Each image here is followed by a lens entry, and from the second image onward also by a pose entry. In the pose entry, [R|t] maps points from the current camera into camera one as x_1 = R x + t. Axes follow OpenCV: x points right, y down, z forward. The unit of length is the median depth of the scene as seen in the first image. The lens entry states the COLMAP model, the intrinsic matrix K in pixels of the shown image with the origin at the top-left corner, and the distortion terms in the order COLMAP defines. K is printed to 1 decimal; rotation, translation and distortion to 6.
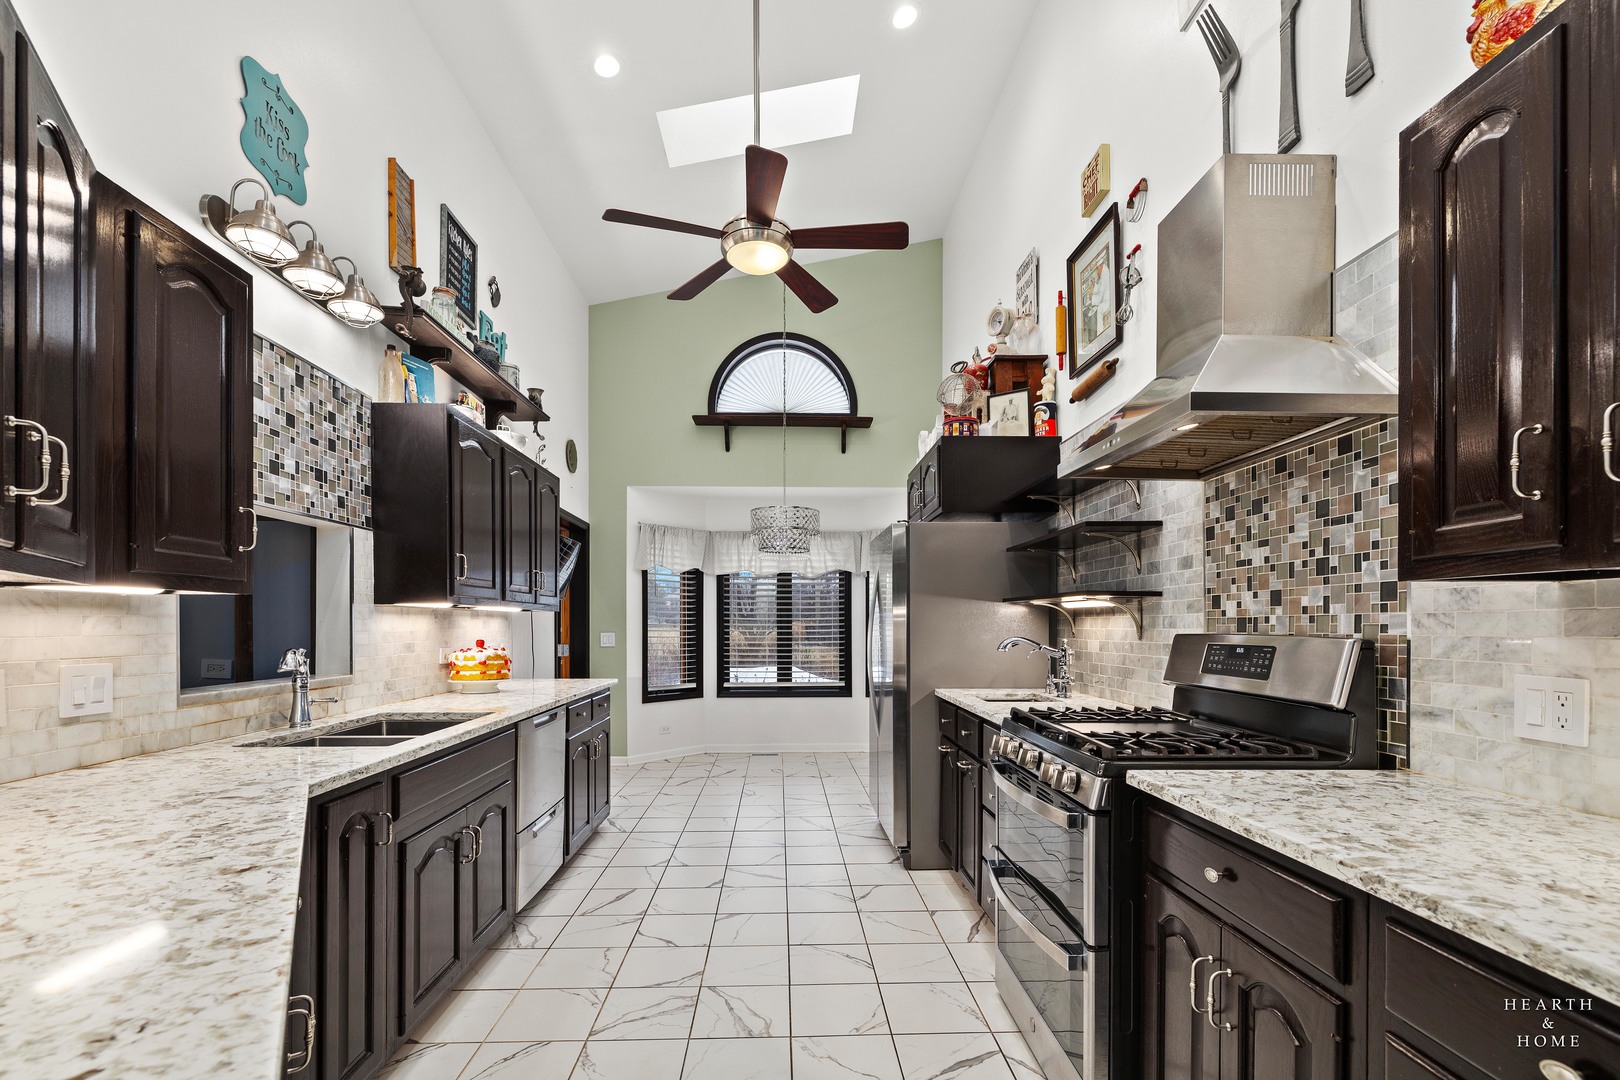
lens RADIAL K [[678.2, 0, 809.0], [0, 678.2, 622.9], [0, 0, 1]] dist [0.002159, -0.000305]
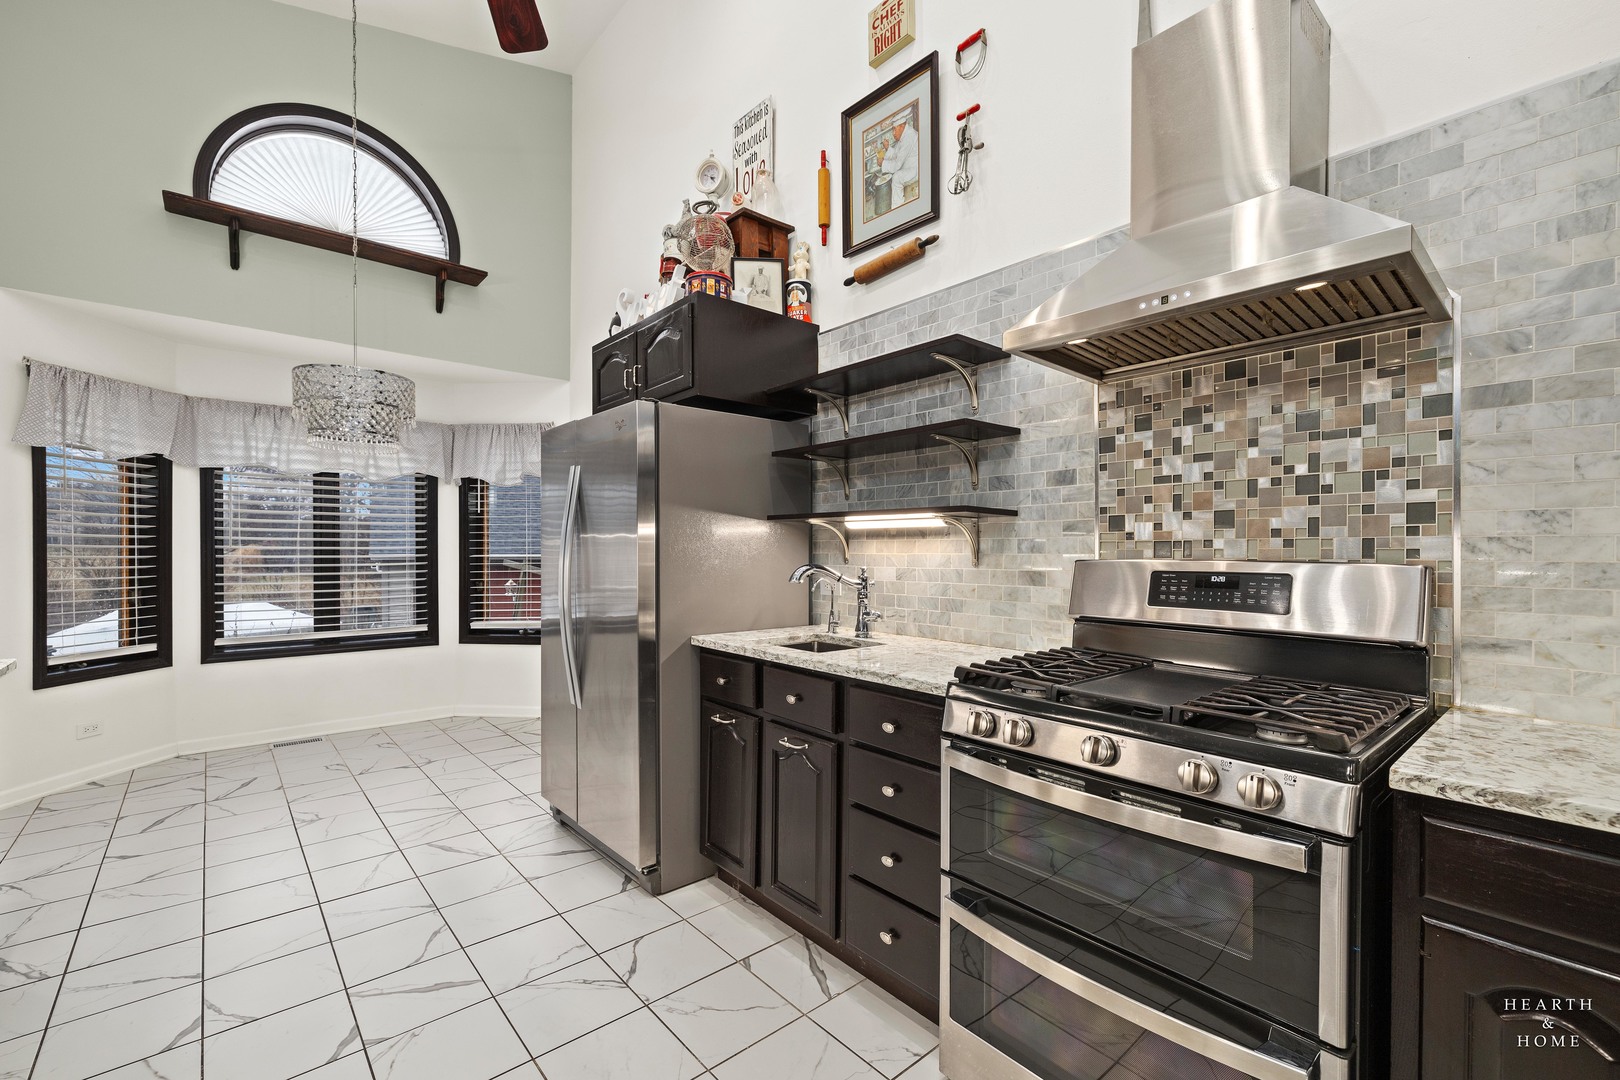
lens RADIAL K [[678.2, 0, 788.9], [0, 678.2, 550.4], [0, 0, 1]] dist [0.002159, -0.000305]
pose [[0.794918, 0.000822, 0.606717, -0.215675], [-0.004036, 0.999984, 0.003934, 0.002236], [-0.606704, -0.005576, 0.794908, 0.446465]]
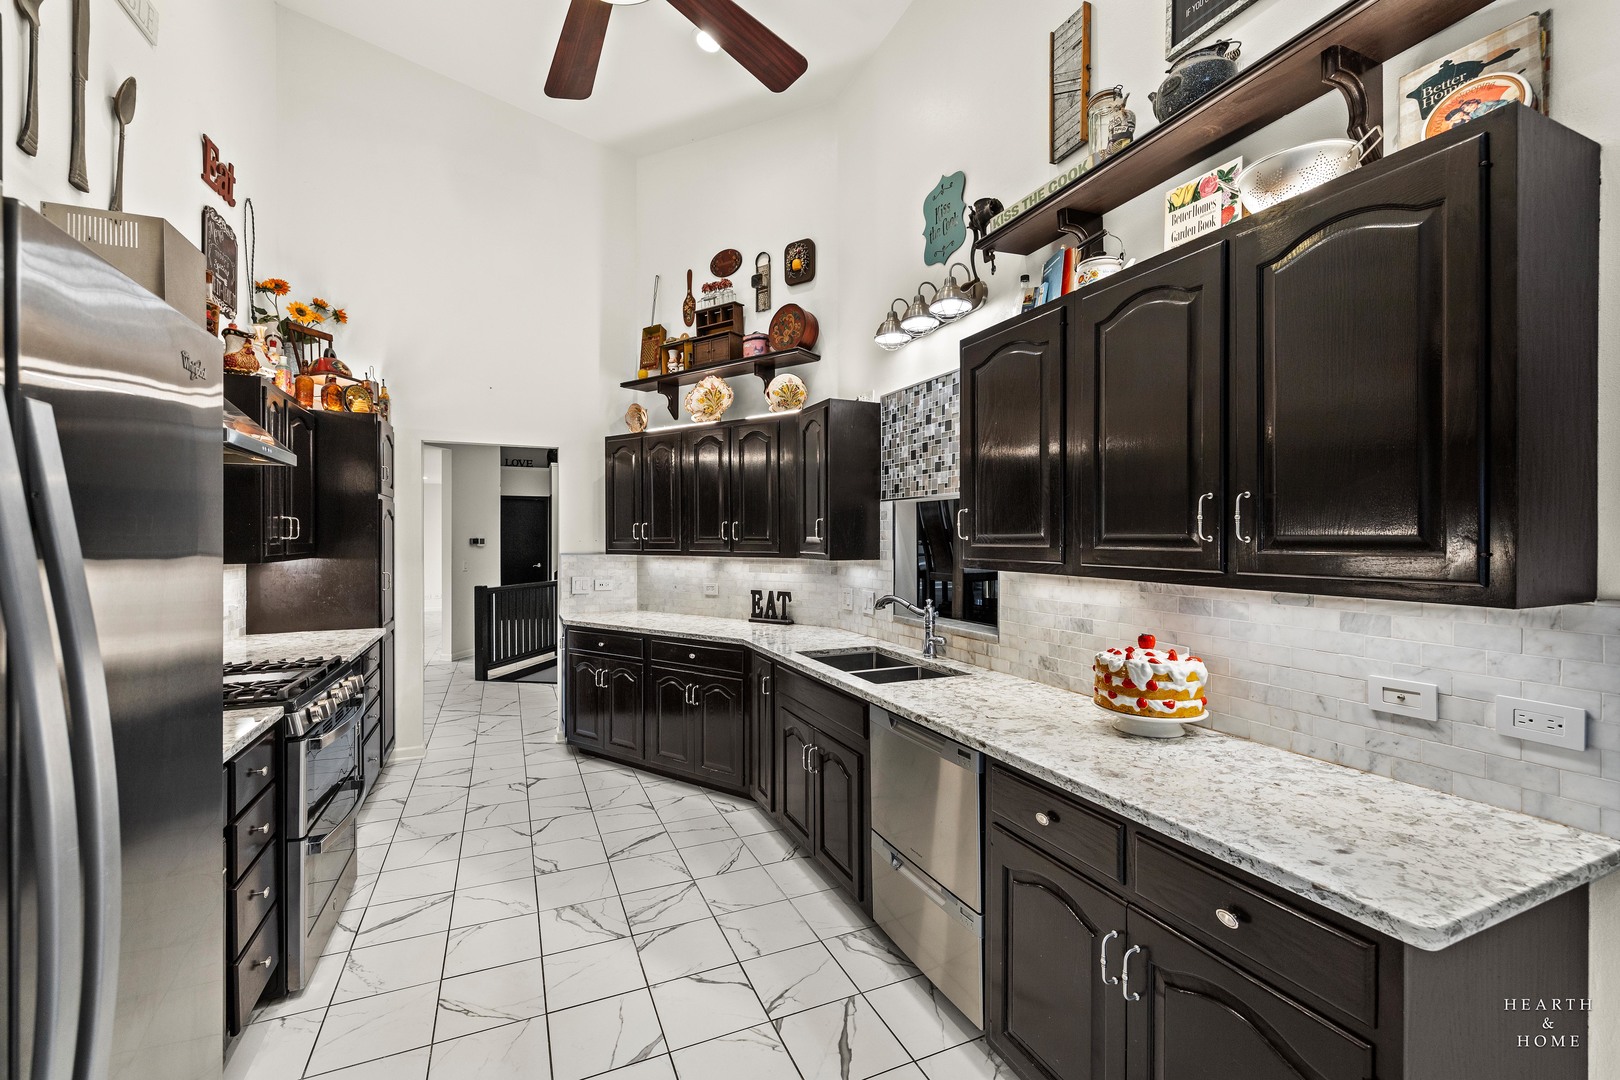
lens RADIAL K [[678.2, 0, 795.3], [0, 678.2, 536.8], [0, 0, 1]] dist [0.002159, -0.000305]
pose [[-0.935374, 0.000575, -0.353660, -0.020719], [0.000655, 1.000000, -0.000107, -0.067697], [0.353660, -0.000332, -0.935374, 1.717327]]
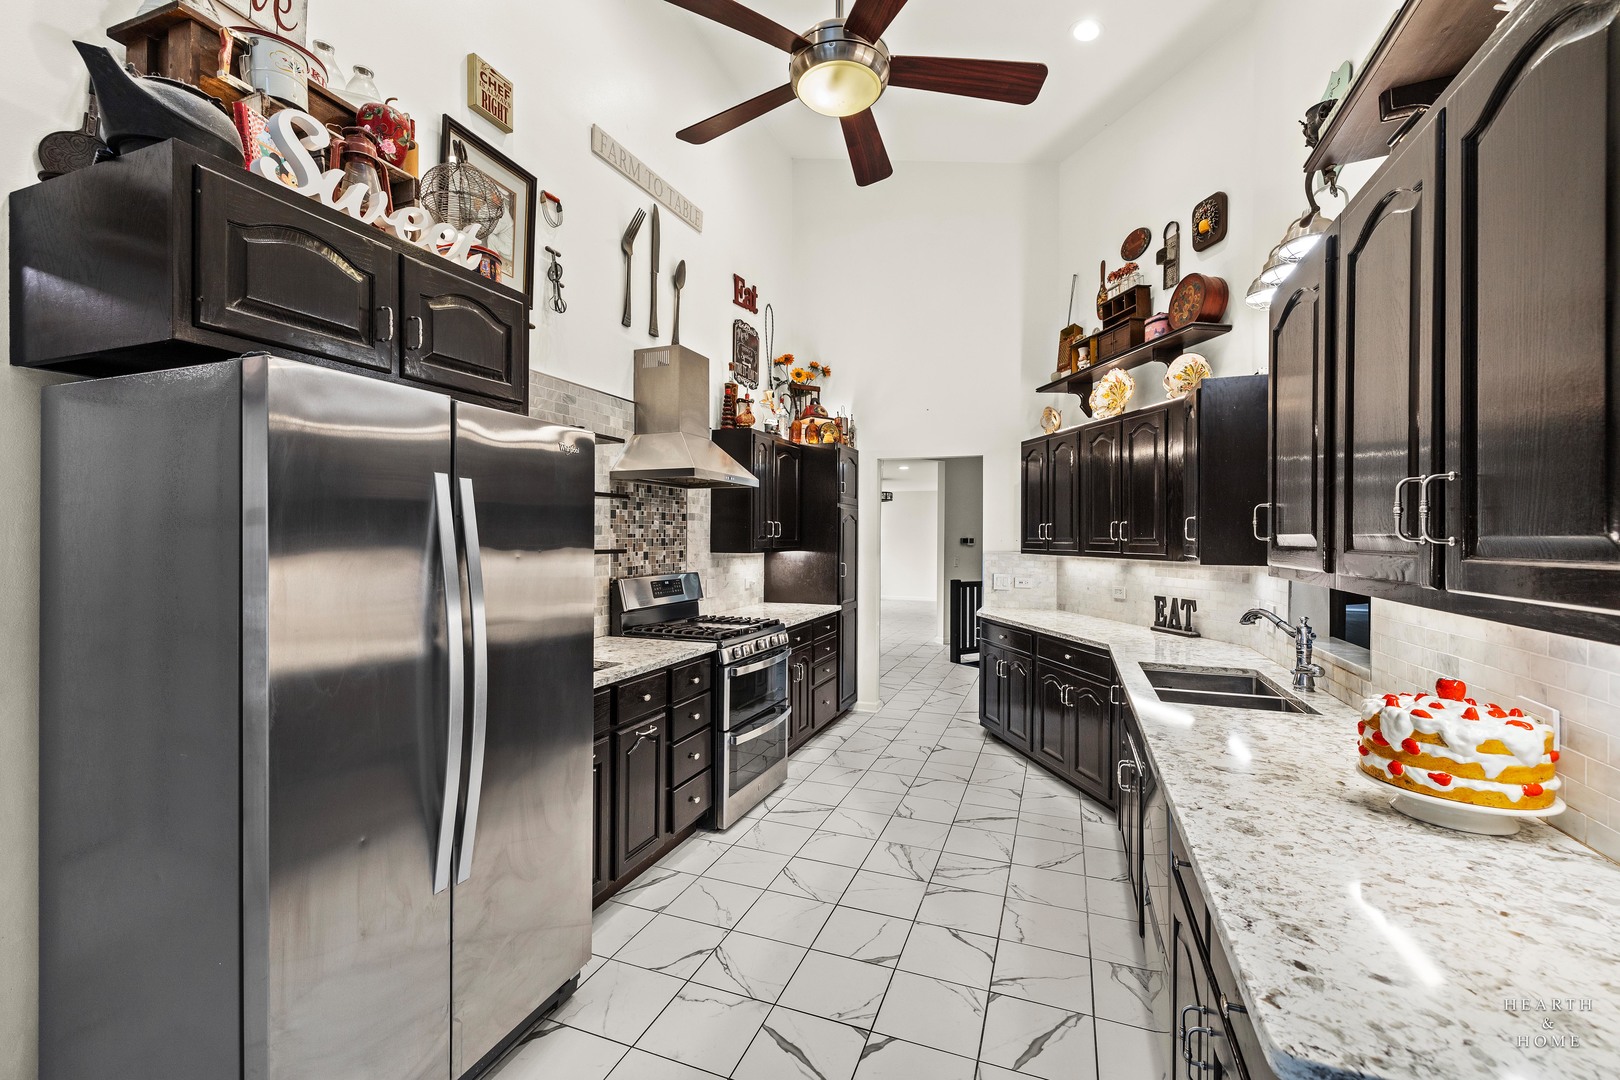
lens RADIAL K [[678.2, 0, 804.5], [0, 678.2, 534.7], [0, 0, 1]] dist [0.002159, -0.000305]
pose [[-0.912353, -0.003698, 0.409387, -0.372630], [-0.005172, 0.999984, -0.002494, -0.066179], [-0.409371, -0.004392, -0.912357, 1.820430]]
